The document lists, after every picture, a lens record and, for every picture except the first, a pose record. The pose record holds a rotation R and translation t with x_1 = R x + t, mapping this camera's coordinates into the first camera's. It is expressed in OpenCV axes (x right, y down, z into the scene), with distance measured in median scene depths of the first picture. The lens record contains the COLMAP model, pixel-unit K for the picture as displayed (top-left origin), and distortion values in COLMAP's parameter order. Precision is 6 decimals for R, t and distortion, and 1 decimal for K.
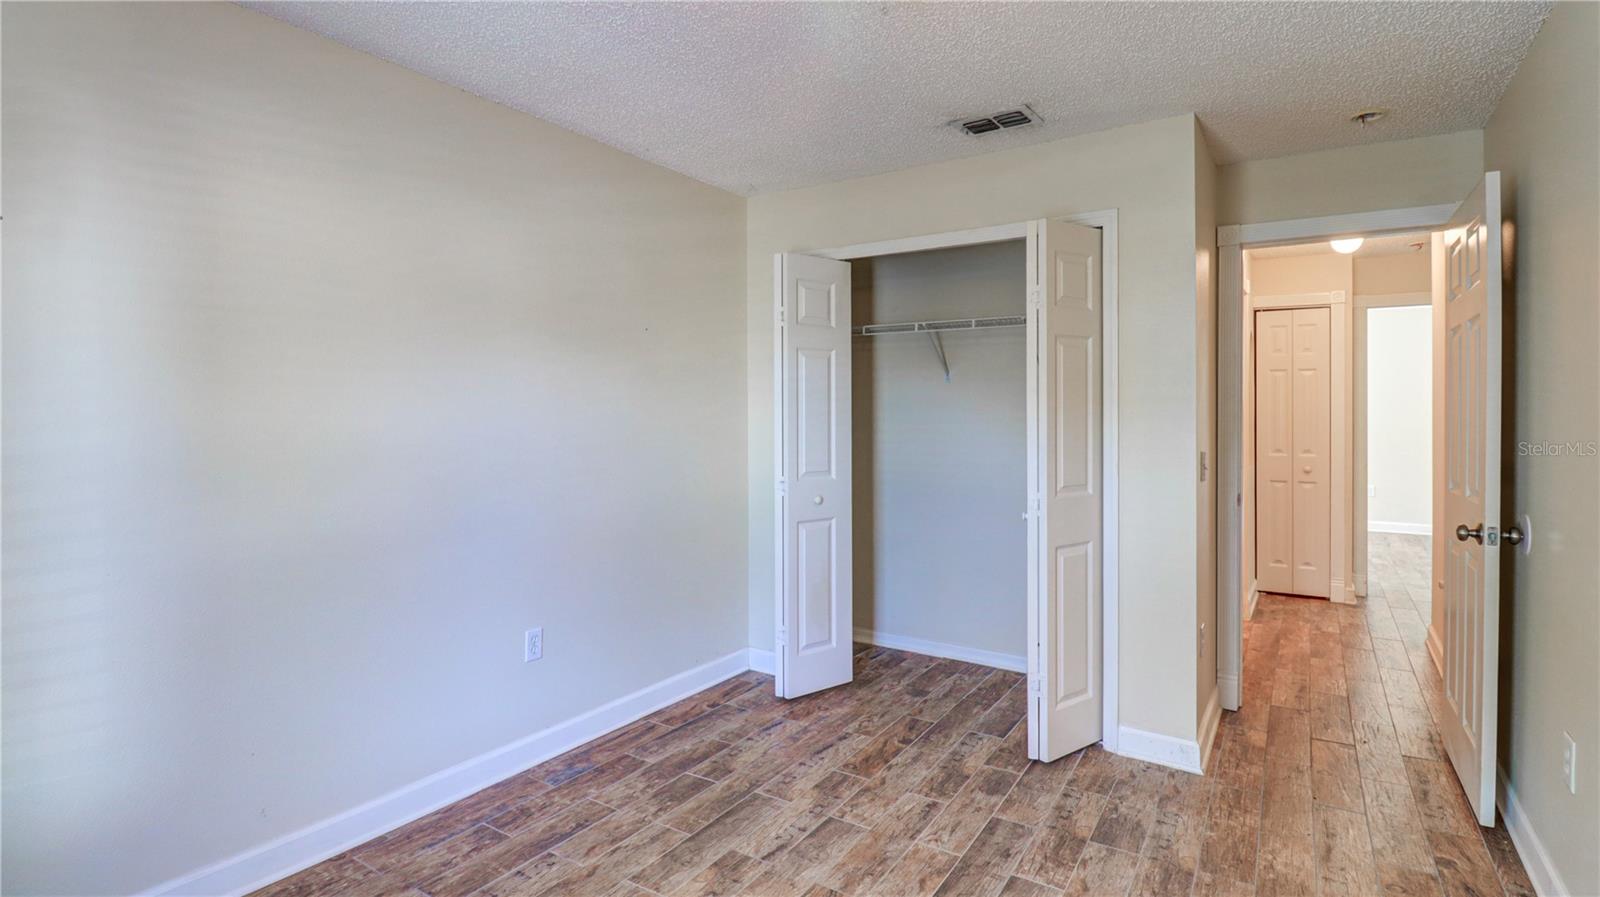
lens RADIAL K [[761.9, 0, 839.2], [0, 761.9, 415.6], [0, 0, 1]] dist [-0.007056, -0.005665]
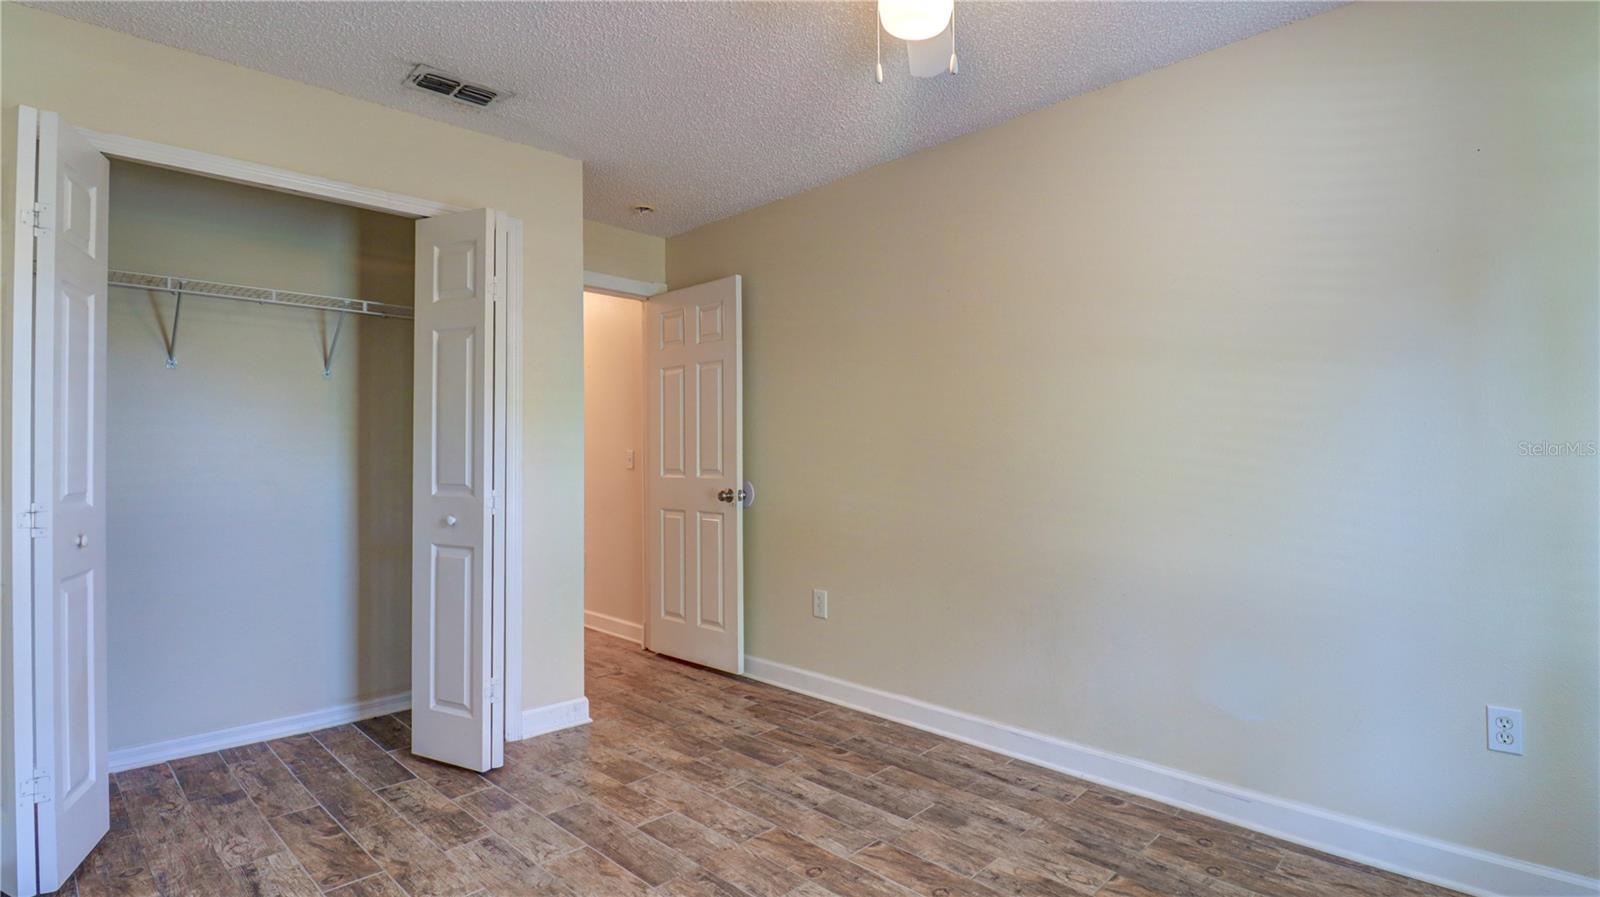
lens RADIAL K [[761.9, 0, 805.2], [0, 761.9, 446.3], [0, 0, 1]] dist [-0.007056, -0.005665]
pose [[0.230934, 0.010026, 0.972918, -0.587223], [0.006185, 0.999912, -0.011772, 0.058592], [-0.972950, 0.008736, 0.230851, 0.389115]]
